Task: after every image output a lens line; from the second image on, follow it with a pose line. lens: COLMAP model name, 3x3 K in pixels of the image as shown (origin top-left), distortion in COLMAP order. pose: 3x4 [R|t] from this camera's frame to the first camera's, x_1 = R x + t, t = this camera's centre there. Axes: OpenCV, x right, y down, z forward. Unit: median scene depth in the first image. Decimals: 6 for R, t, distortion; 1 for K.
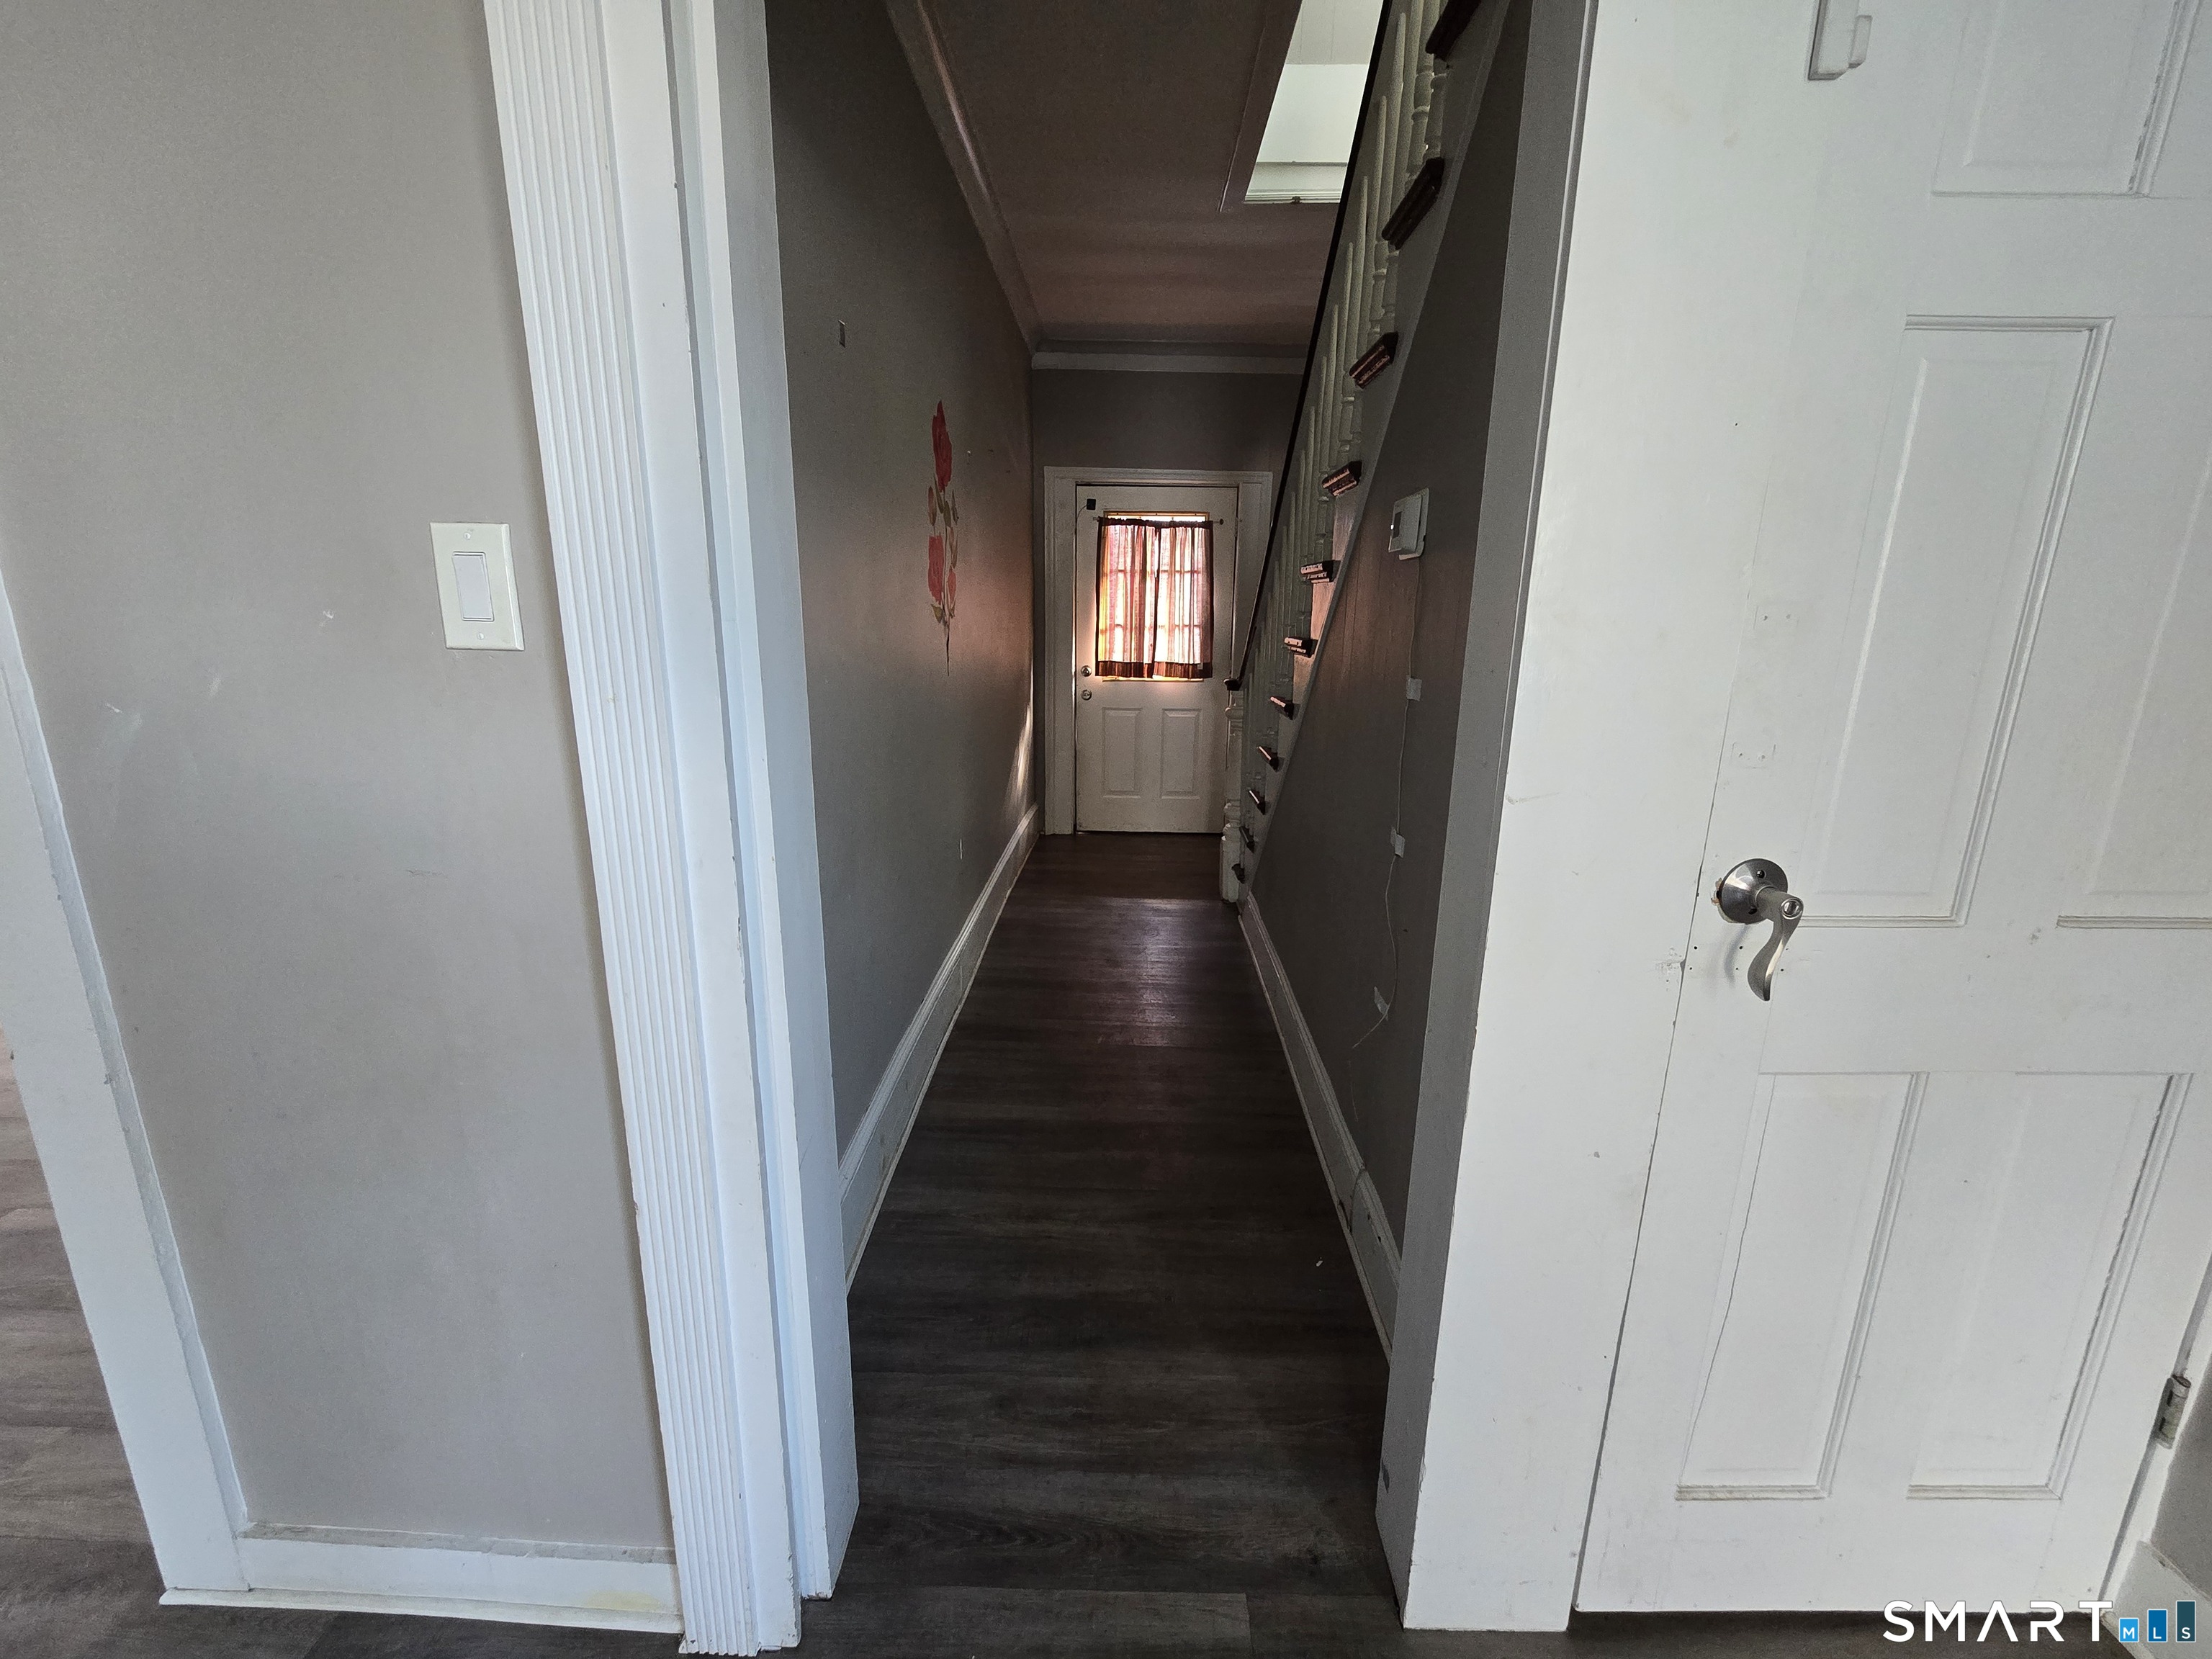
lens RADIAL K [[905.1, 0, 1114.5], [0, 905.1, 828.7], [0, 0, 1]] dist [0.002452, -0.003228]
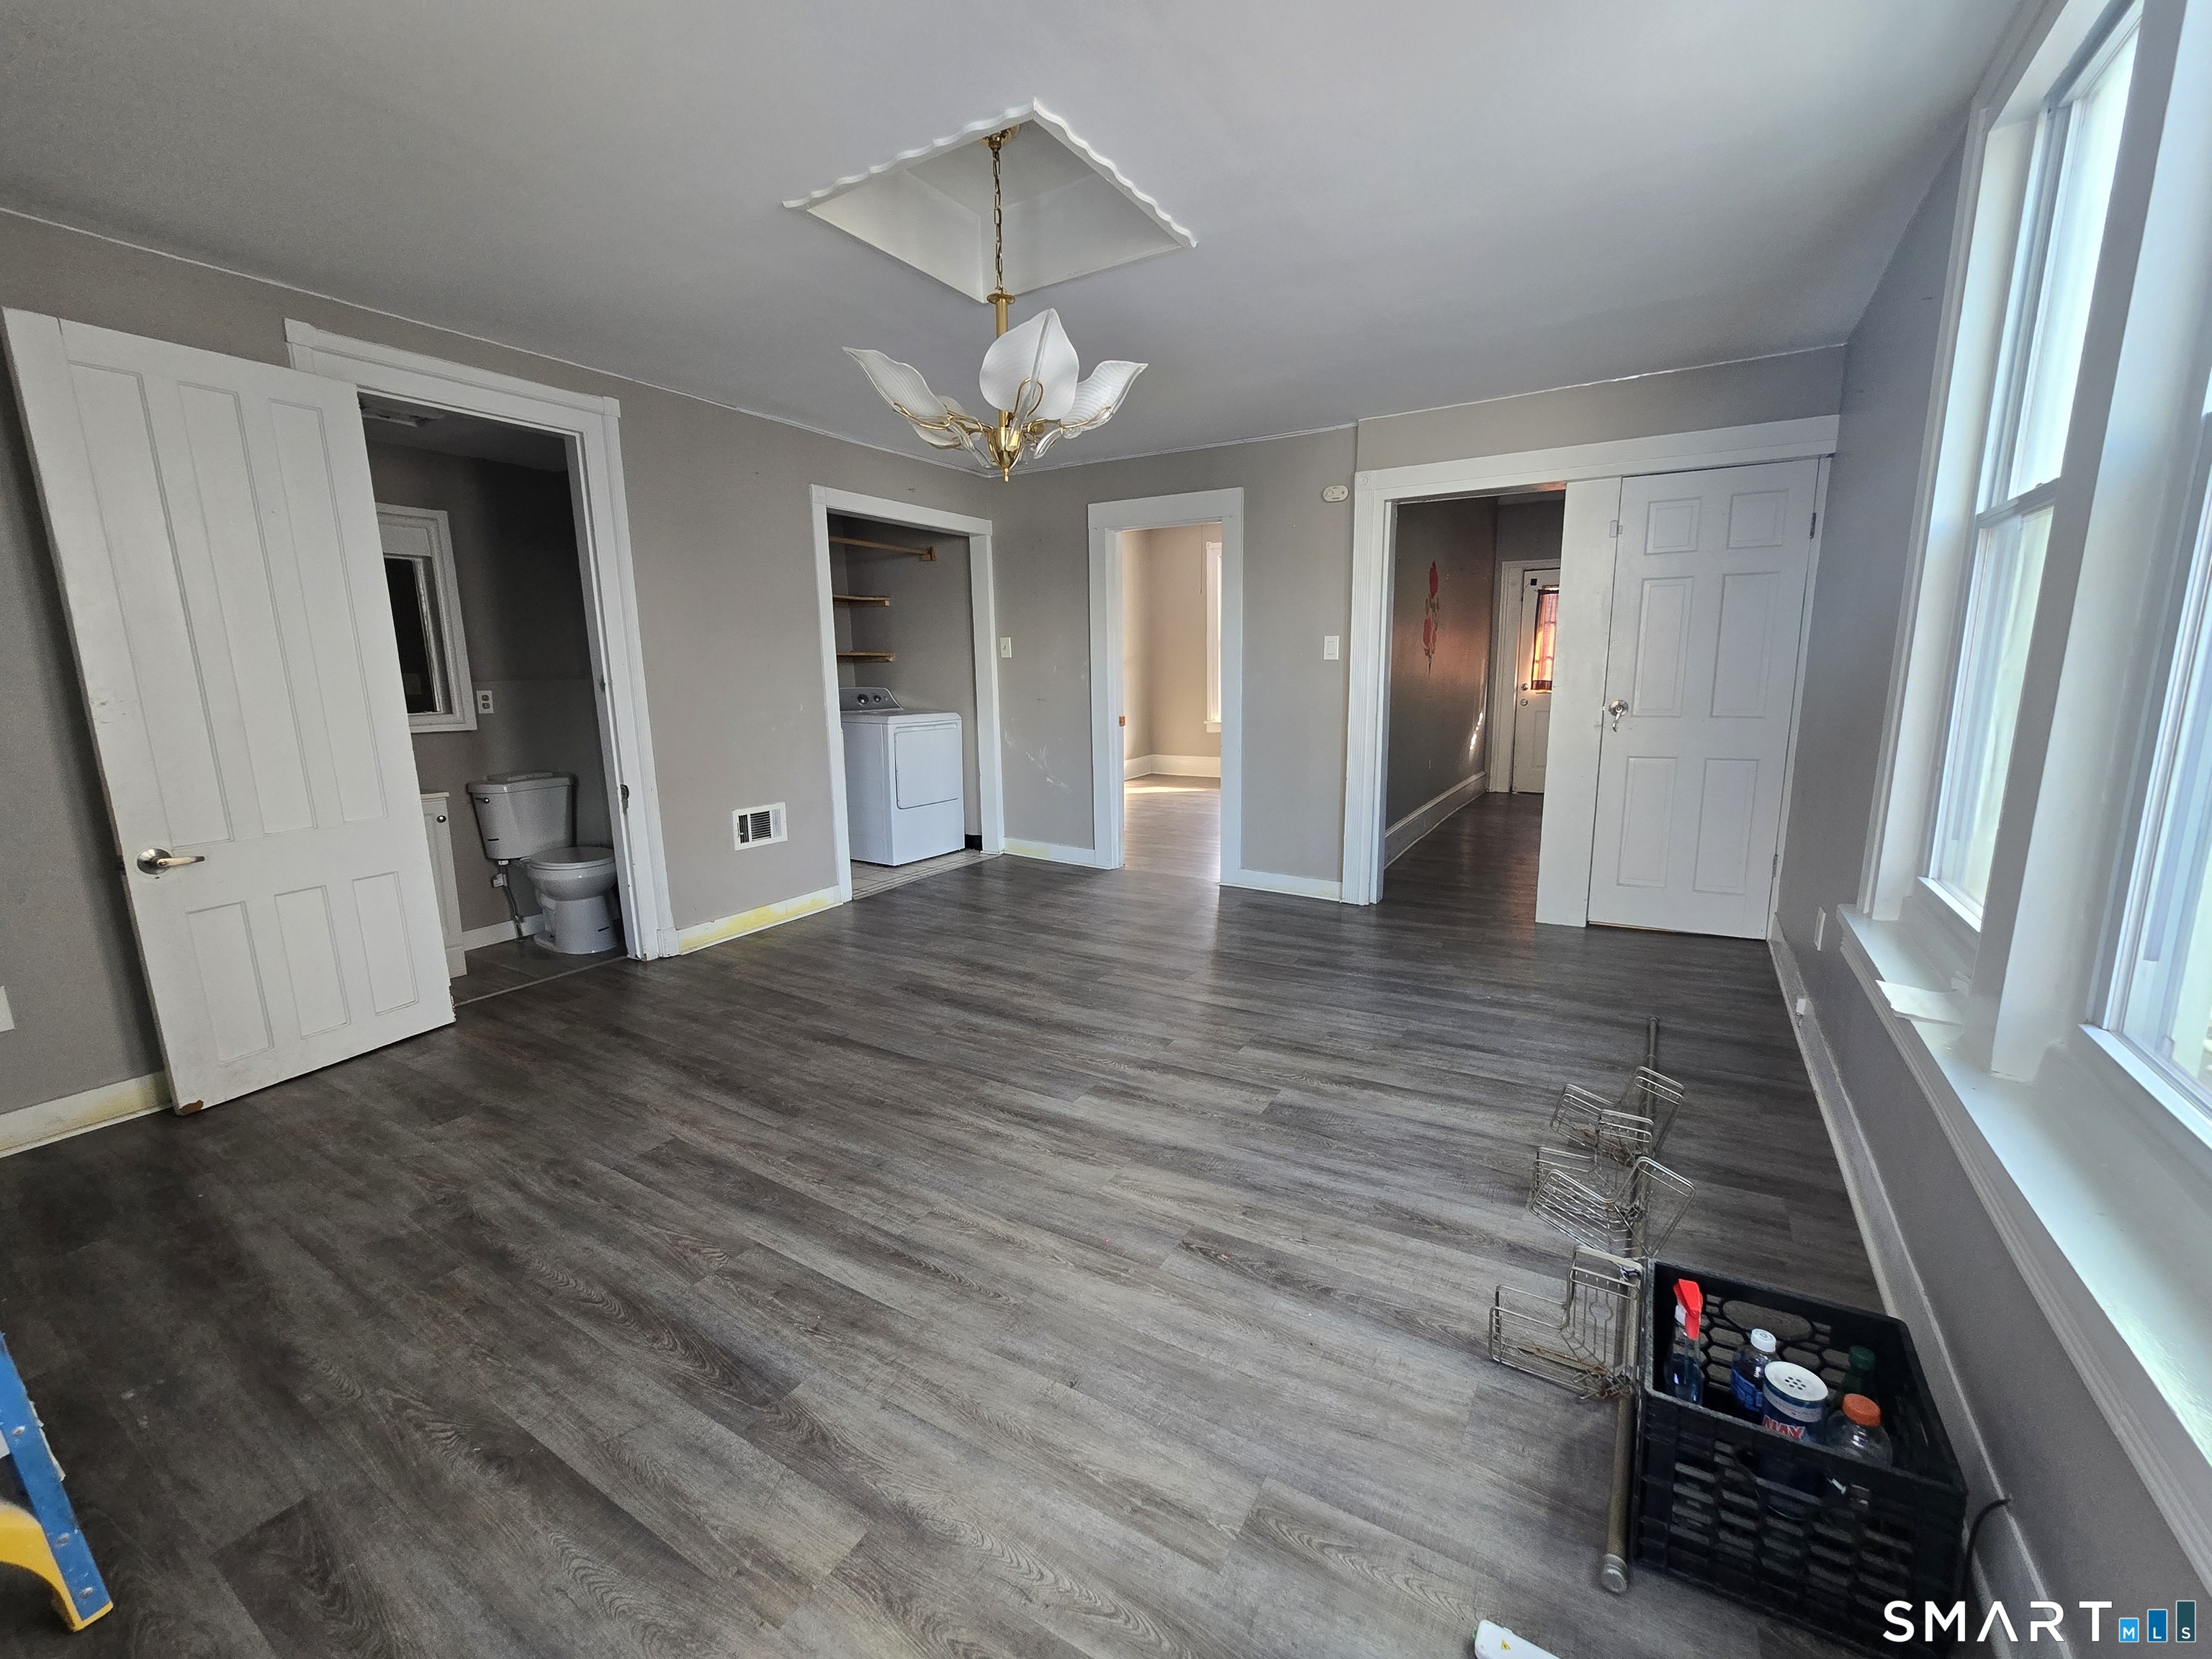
lens RADIAL K [[905.1, 0, 1114.5], [0, 905.1, 828.7], [0, 0, 1]] dist [0.002452, -0.003228]
pose [[0.866255, 0.062886, -0.495628, 0.205197], [-0.086934, 0.995886, -0.025584, 0.240893], [0.491980, 0.065249, 0.868158, -0.967903]]
